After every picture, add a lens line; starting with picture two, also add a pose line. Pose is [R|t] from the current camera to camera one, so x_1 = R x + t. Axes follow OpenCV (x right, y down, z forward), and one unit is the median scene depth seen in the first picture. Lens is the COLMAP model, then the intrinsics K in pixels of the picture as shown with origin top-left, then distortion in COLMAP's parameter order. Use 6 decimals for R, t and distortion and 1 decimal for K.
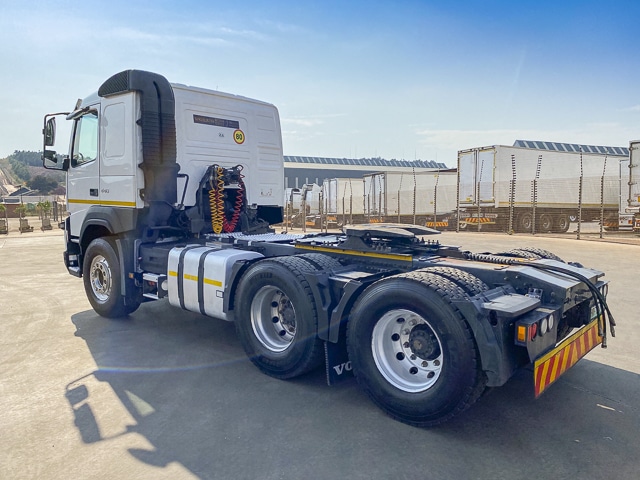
lens RADIAL K [[492.7, 0, 320.0], [0, 492.7, 240.0], [0, 0, 1]] dist [0.055914, -0.084857]
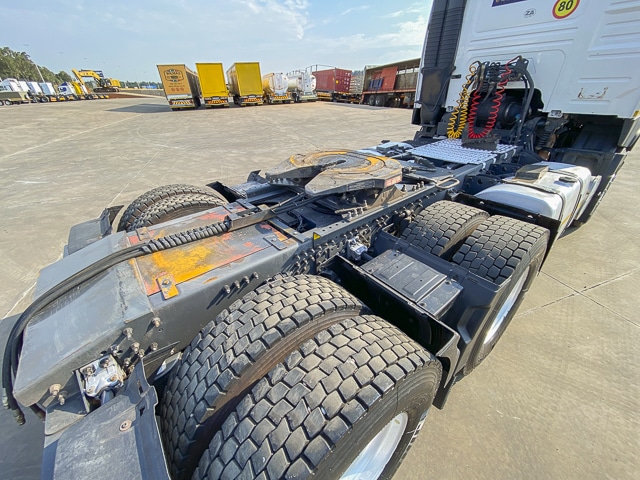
lens RADIAL K [[259.5, 0, 318.6], [0, 259.5, 238.3], [0, 0, 1]] dist [0.001706, -0.000196]
pose [[-0.158297, 0.491959, -0.856107, 0.400864], [-0.078235, 0.858064, 0.507549, -0.085231], [0.984287, 0.147321, -0.097340, 0.762650]]
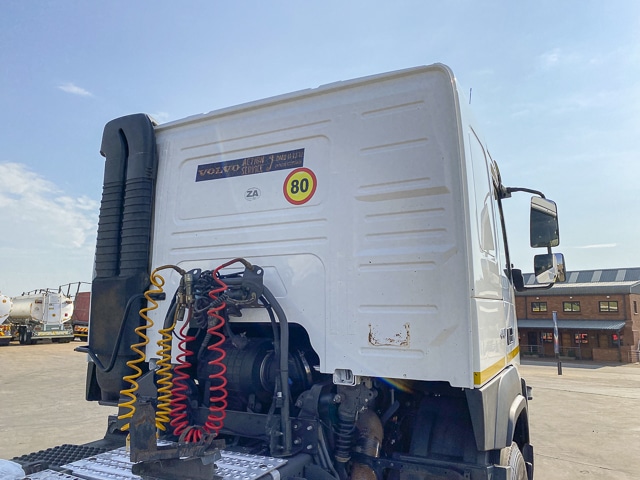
lens RADIAL K [[492.7, 0, 320.0], [0, 492.7, 240.0], [0, 0, 1]] dist [0.055914, -0.084857]
pose [[0.252690, -0.159761, -0.954266, 0.205425], [-0.097505, 0.977048, -0.189394, -0.101344], [0.962622, 0.140904, 0.231313, 0.971635]]
